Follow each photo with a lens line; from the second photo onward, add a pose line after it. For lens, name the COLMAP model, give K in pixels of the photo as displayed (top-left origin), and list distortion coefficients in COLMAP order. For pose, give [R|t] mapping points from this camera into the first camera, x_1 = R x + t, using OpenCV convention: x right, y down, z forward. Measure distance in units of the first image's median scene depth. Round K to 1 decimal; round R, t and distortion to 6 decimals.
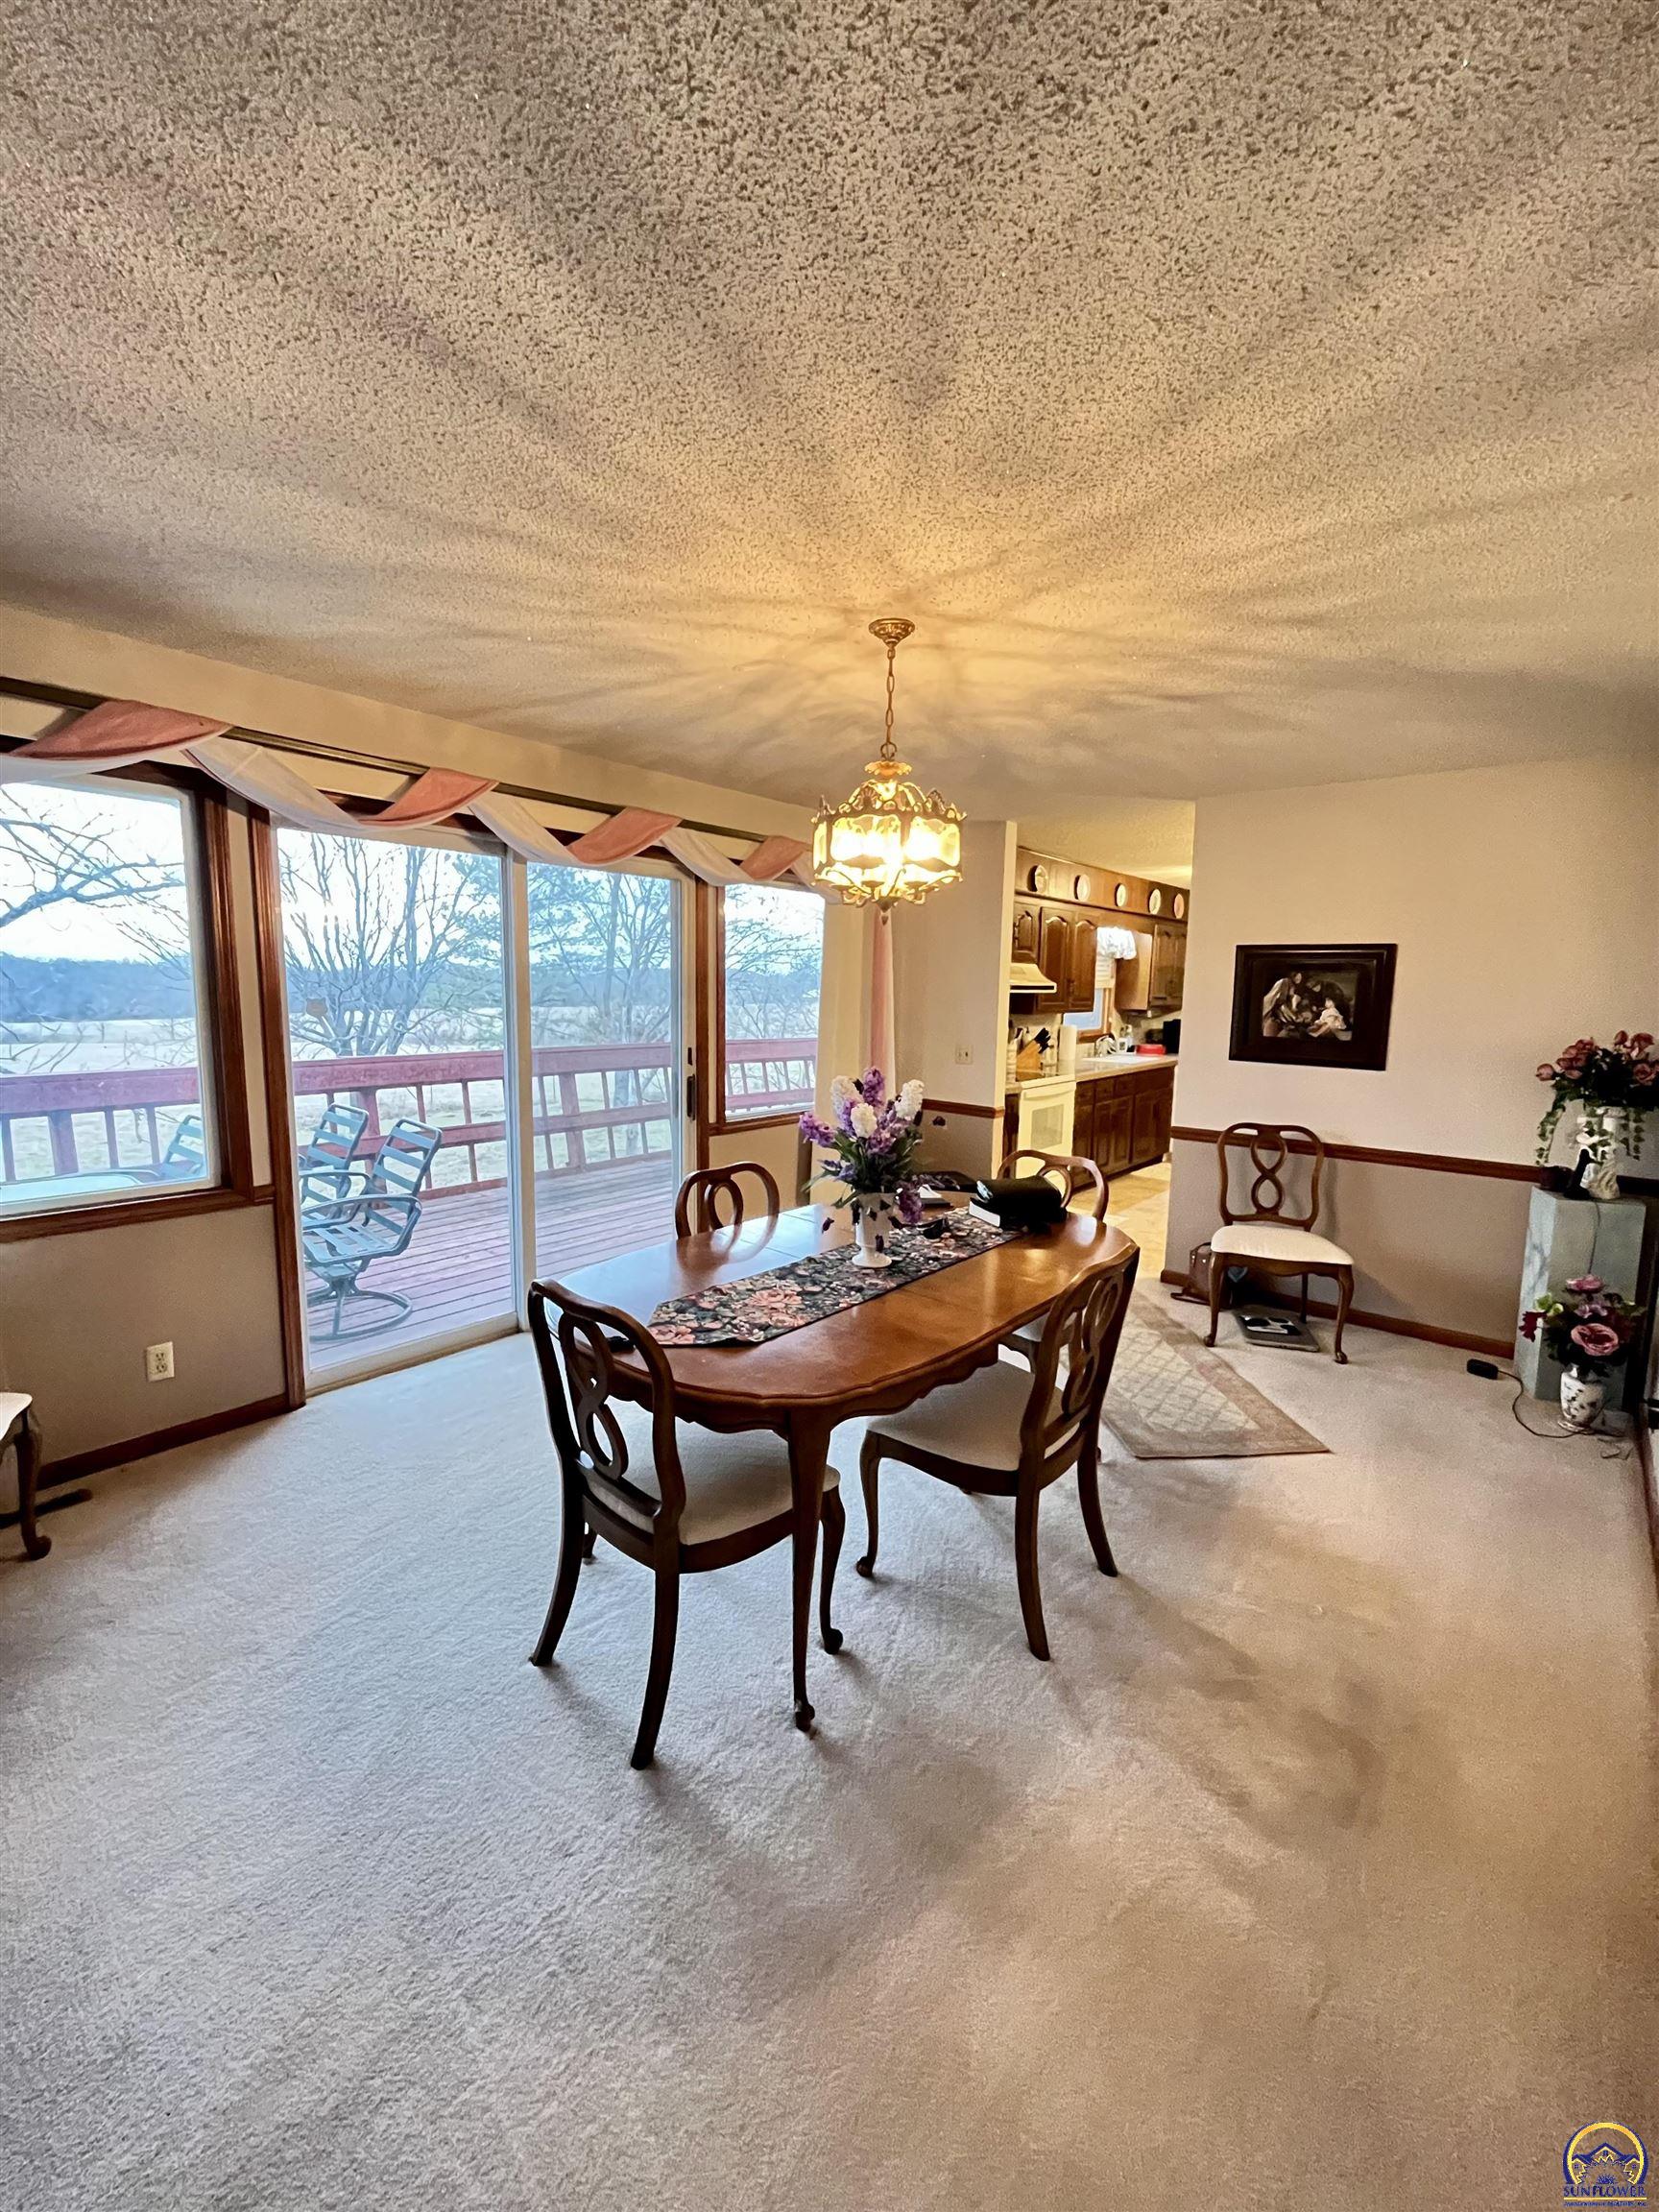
lens RADIAL K [[892.3, 0, 825.7], [0, 892.3, 1107.2], [0, 0, 1]] dist [-0.003259, 0.000395]
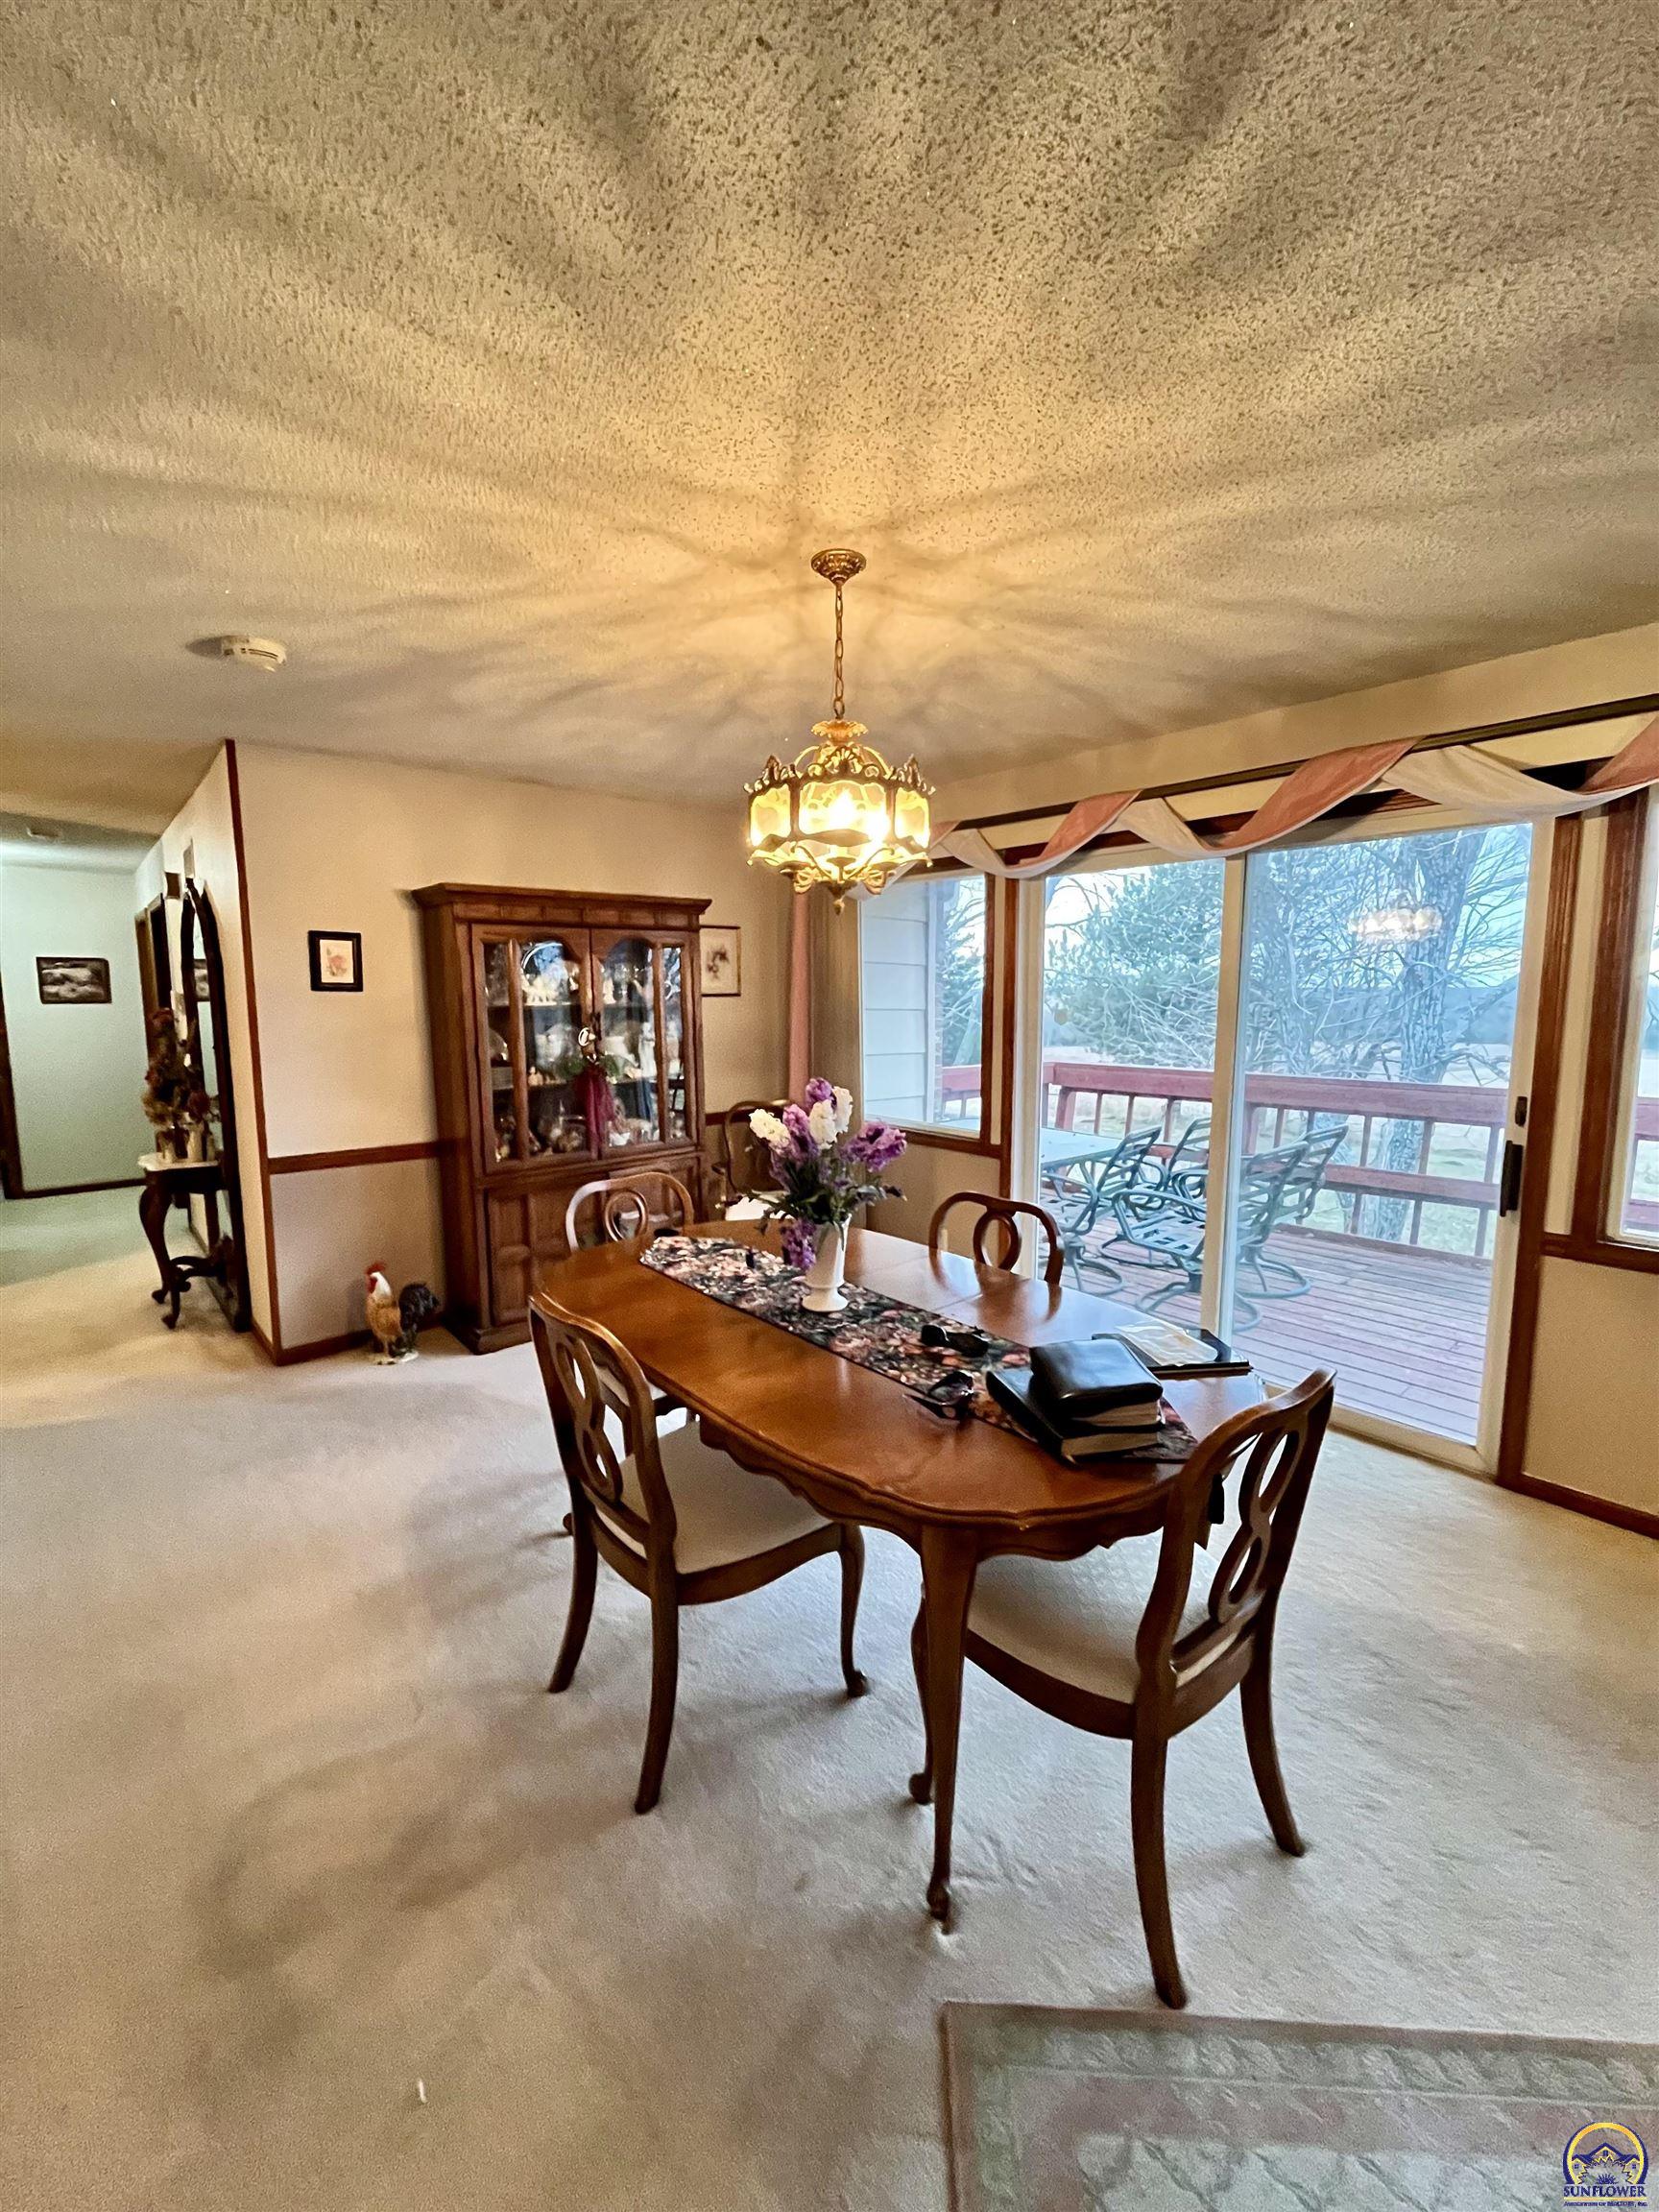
lens RADIAL K [[892.3, 0, 828.8], [0, 892.3, 1105.0], [0, 0, 1]] dist [-0.003259, 0.000395]
pose [[-0.152686, 0.099863, -0.983216, 0.844022], [-0.137066, 0.983127, 0.121139, -0.117125], [0.978724, 0.153261, -0.136422, 1.043441]]
